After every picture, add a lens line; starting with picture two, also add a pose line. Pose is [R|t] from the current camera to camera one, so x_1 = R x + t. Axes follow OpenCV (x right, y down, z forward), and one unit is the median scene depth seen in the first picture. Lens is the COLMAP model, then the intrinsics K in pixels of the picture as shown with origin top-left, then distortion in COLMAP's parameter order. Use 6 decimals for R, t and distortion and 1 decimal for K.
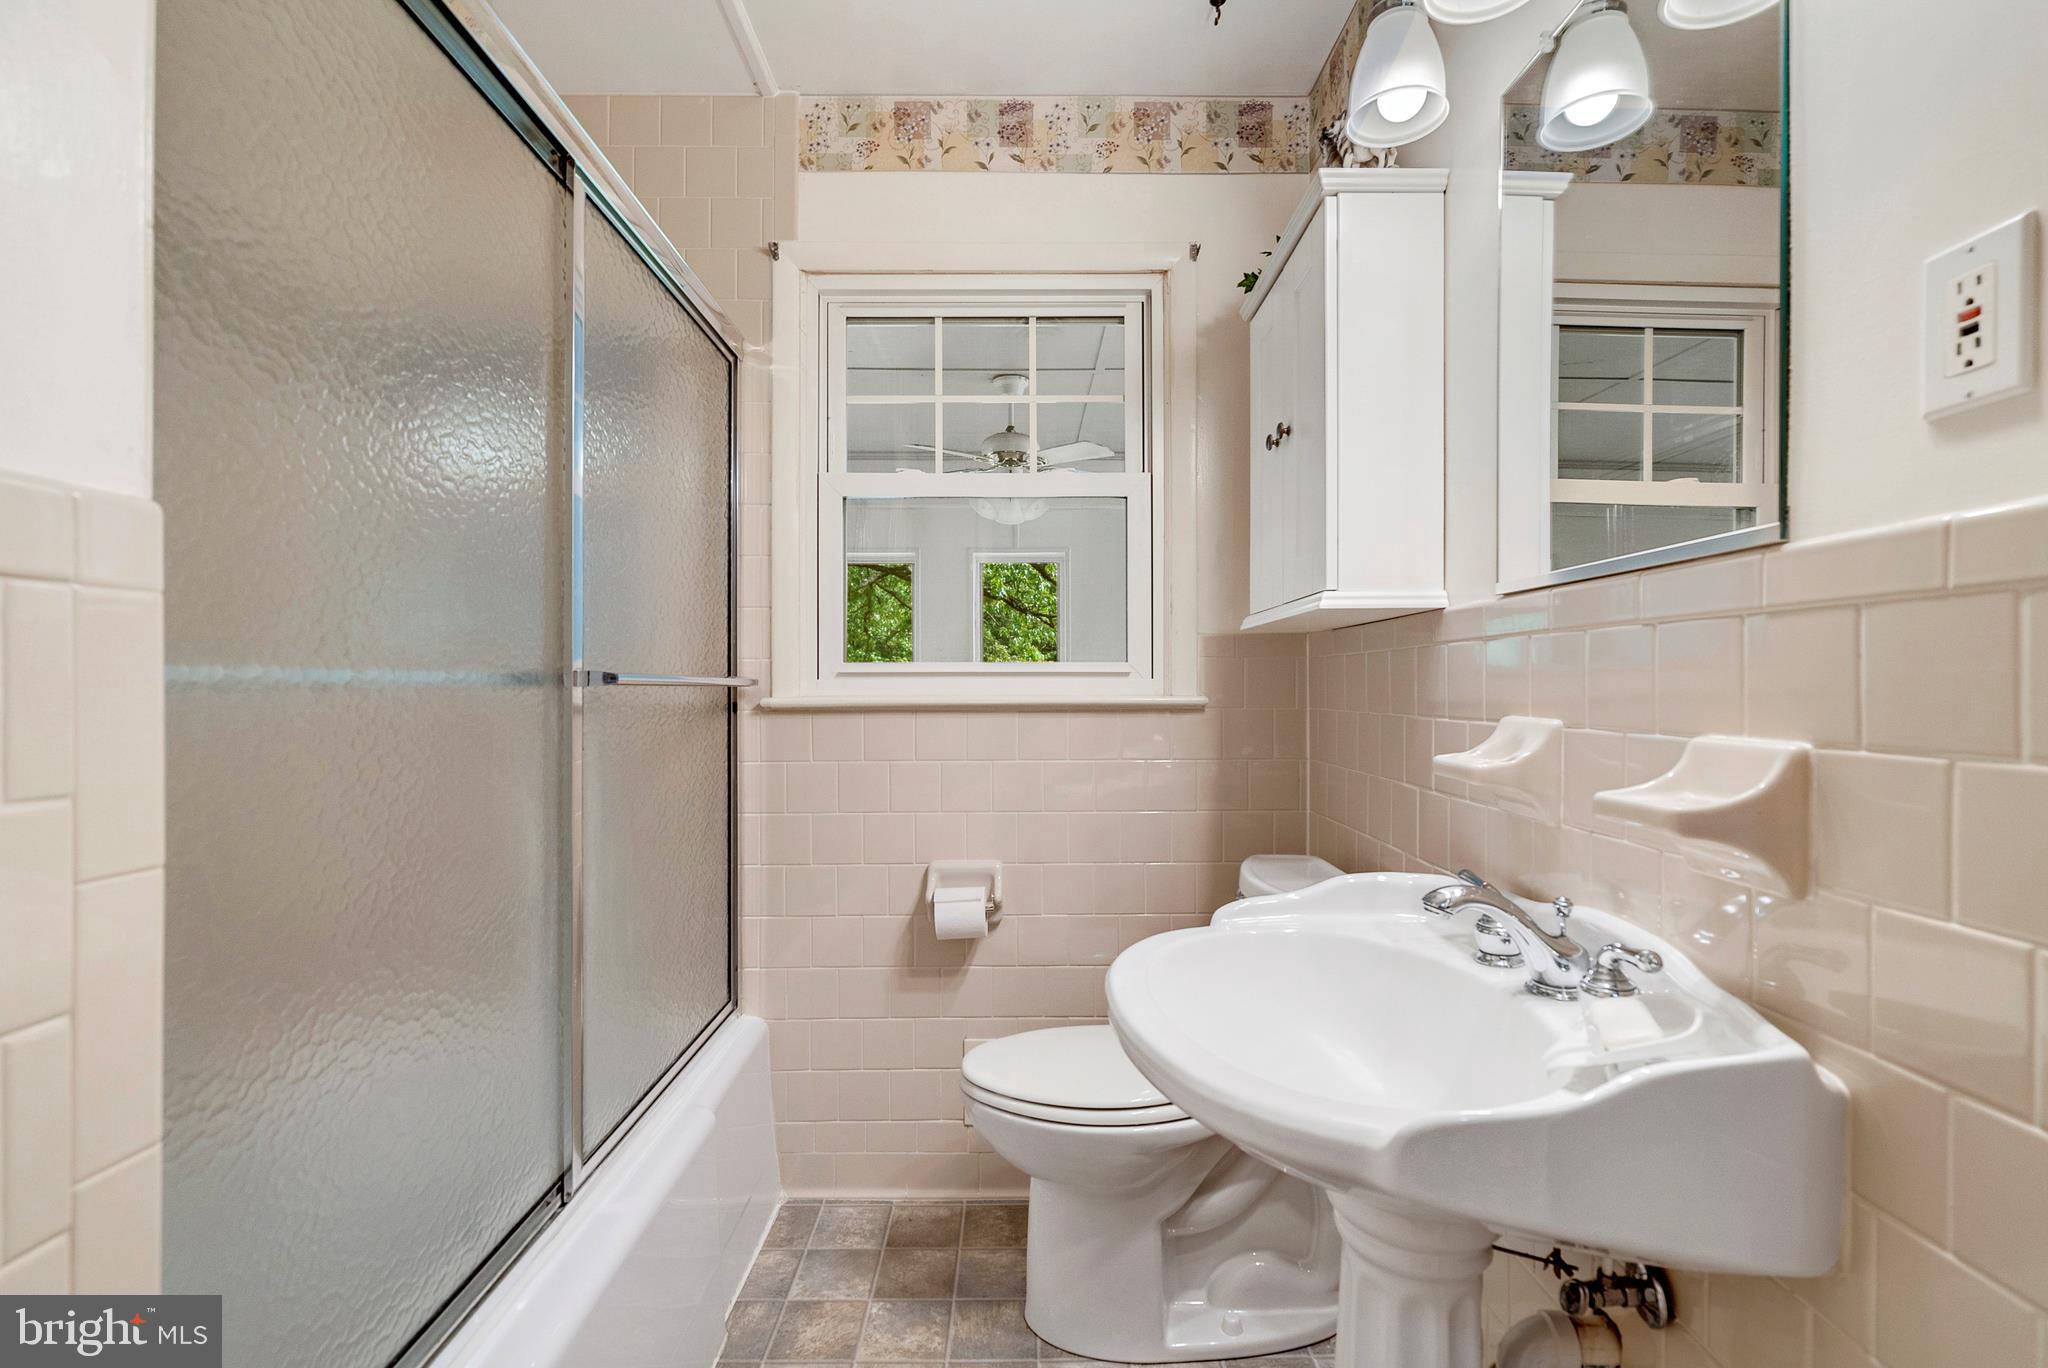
lens RADIAL K [[931.0, 0, 1034.1], [0, 931.0, 683.4], [0, 0, 1]] dist [-0.003724, 0.000508]
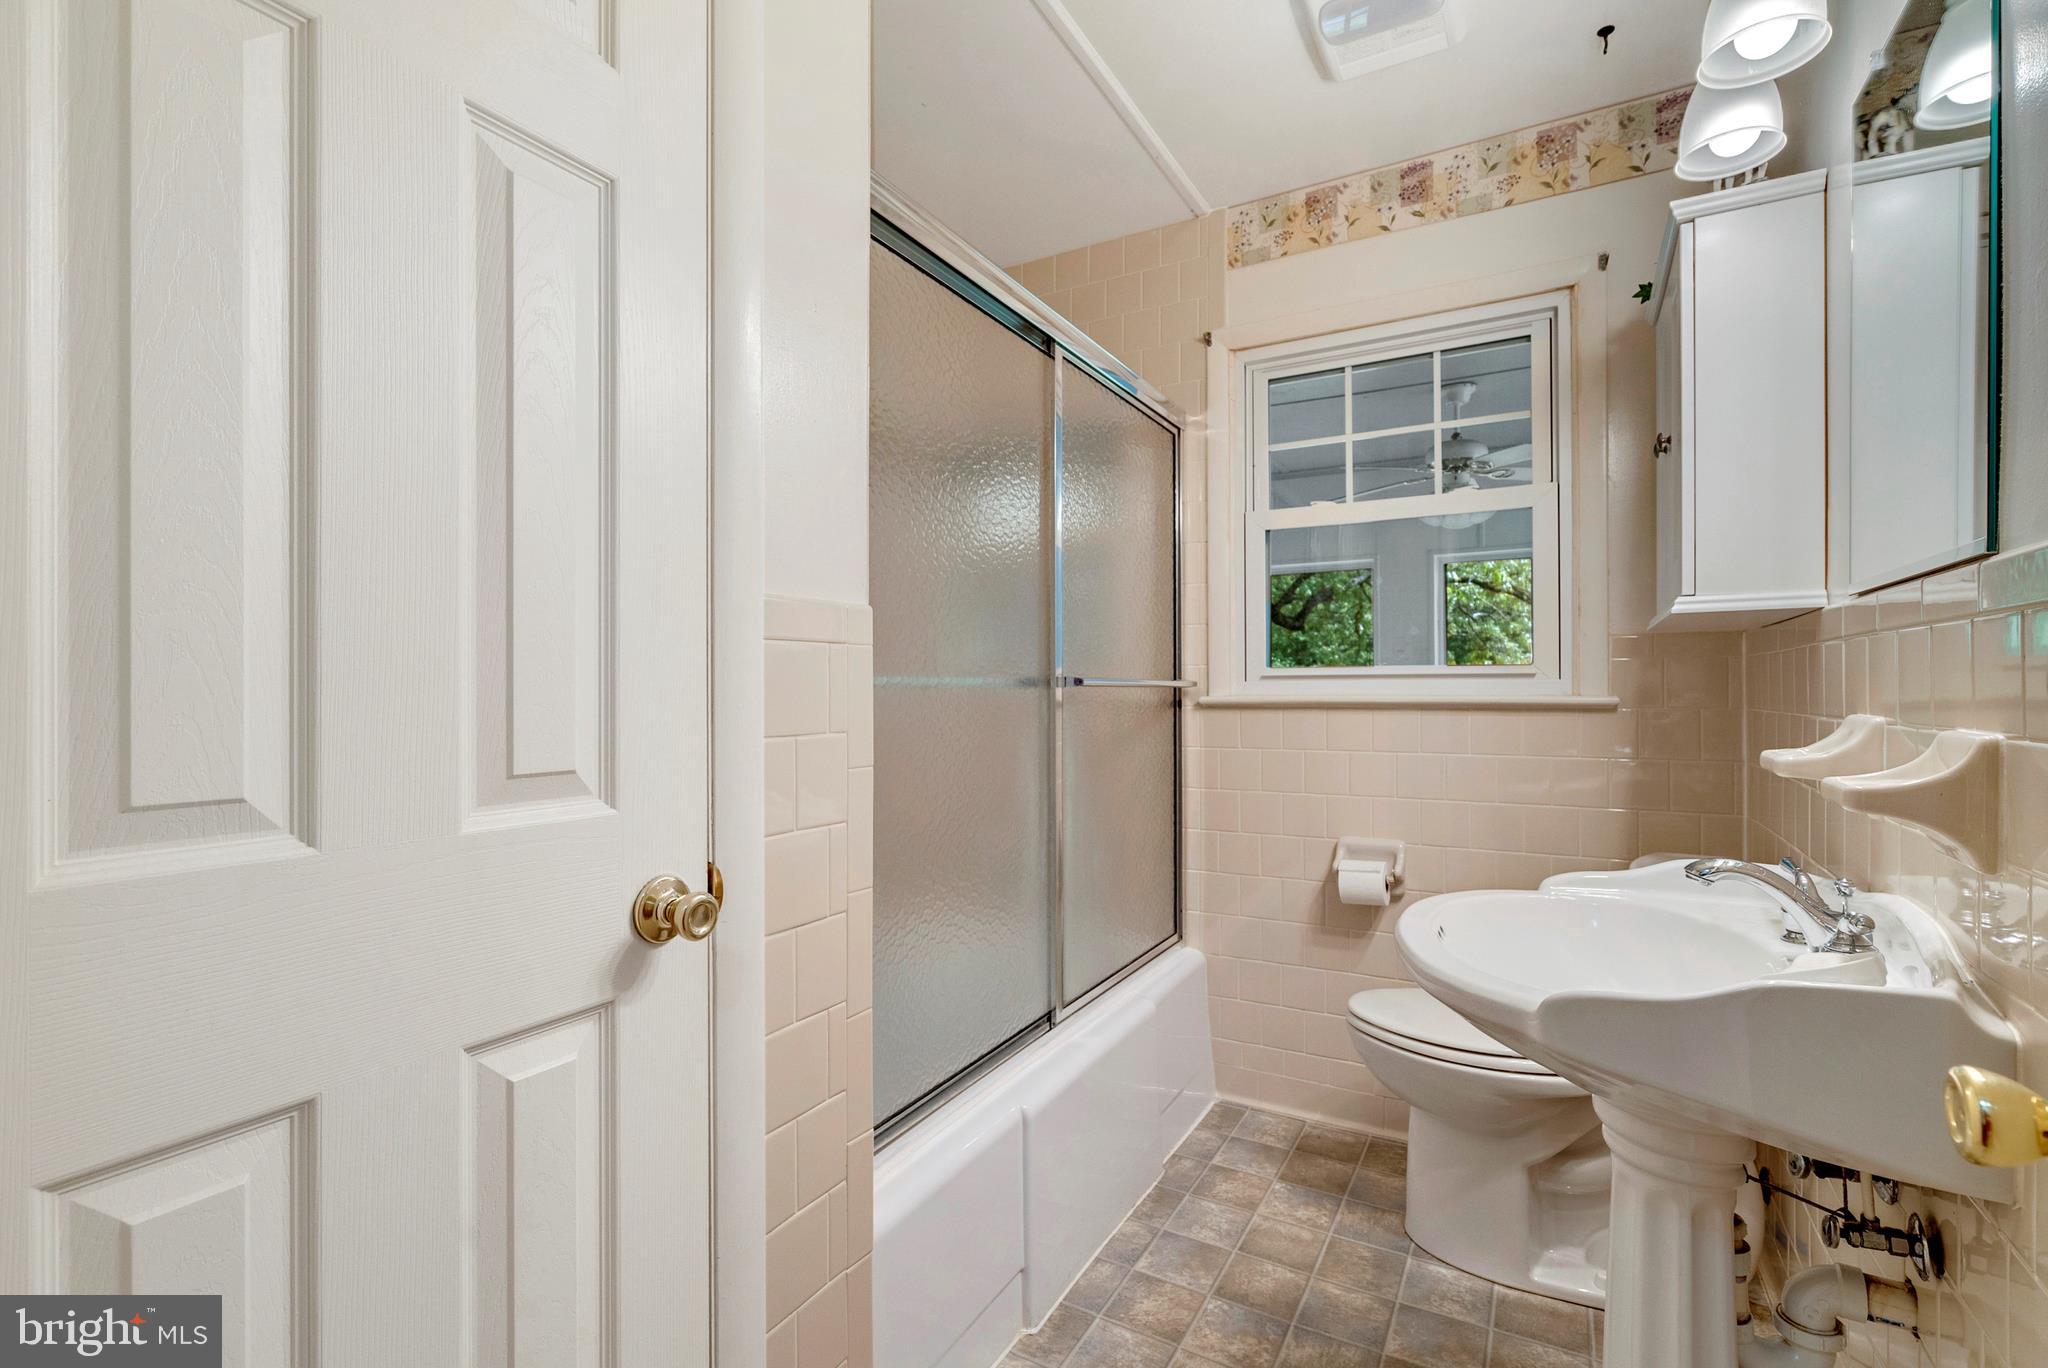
lens RADIAL K [[931.0, 0, 1034.1], [0, 931.0, 683.4], [0, 0, 1]] dist [-0.003724, 0.000508]
pose [[0.866808, -0.004268, -0.498624, 0.142044], [0.003204, 0.999990, -0.002991, 0.000943], [0.498632, 0.000995, 0.866813, -0.204388]]
